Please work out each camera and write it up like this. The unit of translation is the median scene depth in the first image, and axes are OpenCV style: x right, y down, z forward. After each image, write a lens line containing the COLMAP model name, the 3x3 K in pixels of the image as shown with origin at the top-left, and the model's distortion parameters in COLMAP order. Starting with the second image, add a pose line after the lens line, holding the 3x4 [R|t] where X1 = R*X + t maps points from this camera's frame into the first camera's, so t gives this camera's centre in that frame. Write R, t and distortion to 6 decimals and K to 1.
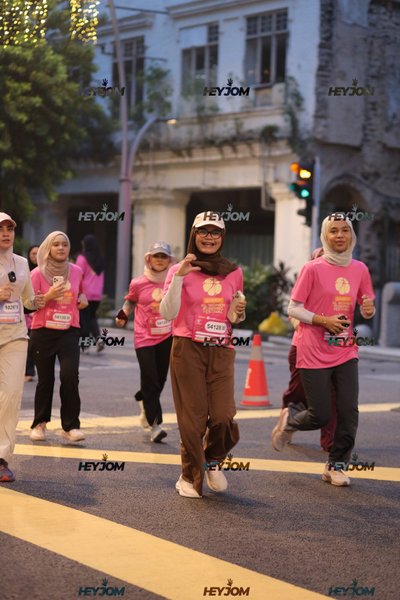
lens RADIAL K [[1474.7, 0, 210.7], [0, 1474.7, 319.8], [0, 0, 1]] dist [0.081444, 0.092607]
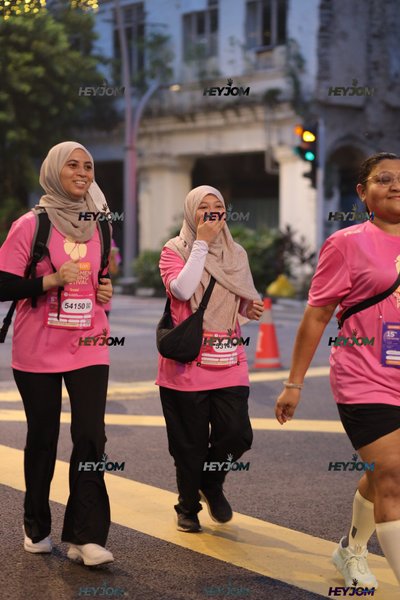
lens RADIAL K [[1546.2, 0, 200.5], [0, 1546.2, 322.9], [0, 0, 1]] dist [0.141763, -0.010736]
pose [[0.999545, -0.029400, -0.006757, -0.006299], [0.029574, 0.999194, 0.027150, -0.002763], [0.005953, -0.027338, 0.999609, -0.056686]]
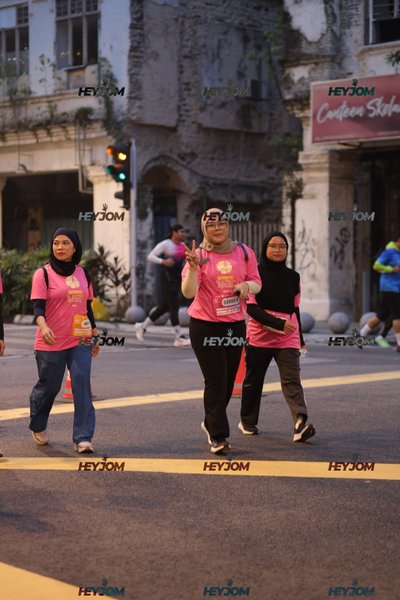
lens RADIAL K [[1407.4, 0, 203.1], [0, 1407.4, 300.9], [0, 0, 1]] dist [0.081324, 0.003869]
pose [[0.992767, -0.038295, 0.113786, 0.006782], [0.036928, 0.999219, 0.014092, -0.012663], [-0.114237, -0.009788, 0.993405, 0.051211]]
